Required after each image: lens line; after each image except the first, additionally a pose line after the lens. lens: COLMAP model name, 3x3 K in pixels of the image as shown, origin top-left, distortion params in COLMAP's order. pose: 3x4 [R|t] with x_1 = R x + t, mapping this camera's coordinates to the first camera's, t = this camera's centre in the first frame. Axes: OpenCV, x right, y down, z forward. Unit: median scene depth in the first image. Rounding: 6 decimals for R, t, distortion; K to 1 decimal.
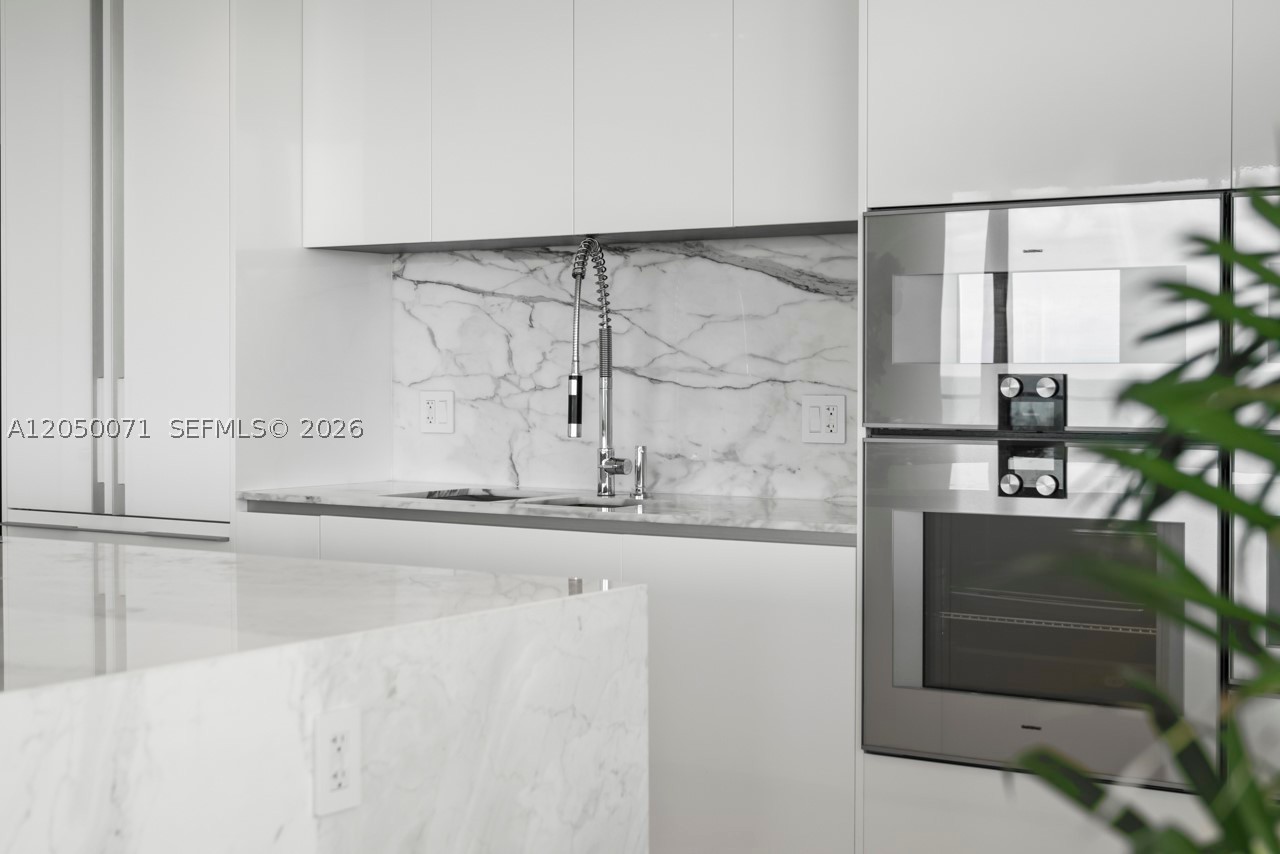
lens RADIAL K [[1861.1, 0, 645.6], [0, 1861.1, 424.8], [0, 0, 1]] dist [-0.022526, 0.000000]
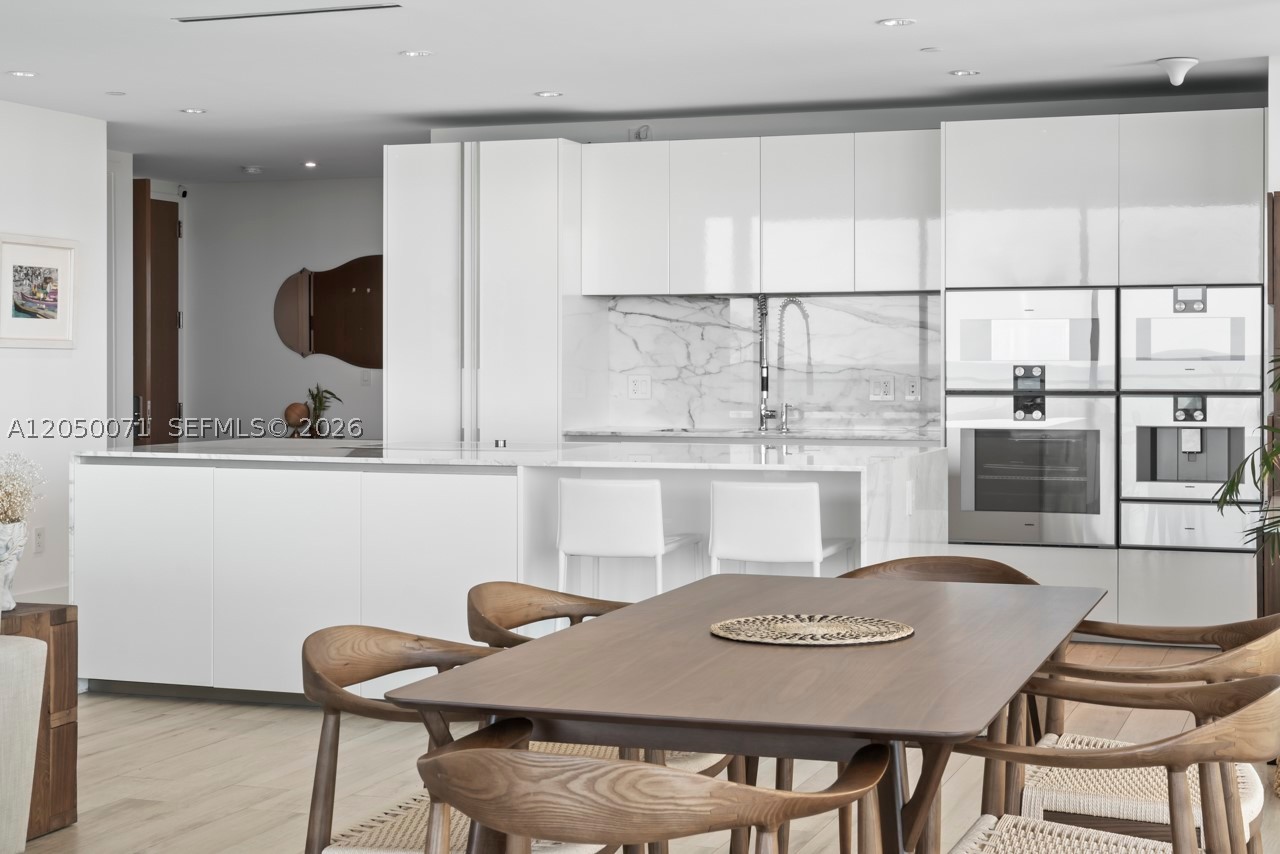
lens RADIAL K [[1978.2, 0, 620.2], [0, 1978.2, 369.9], [0, 0, 1]] dist [0.003306, 0.000000]
pose [[0.971601, -0.002813, 0.236608, -0.591947], [0.008290, 0.999720, -0.022158, 0.019003], [-0.236479, 0.023490, 0.971353, -0.845885]]
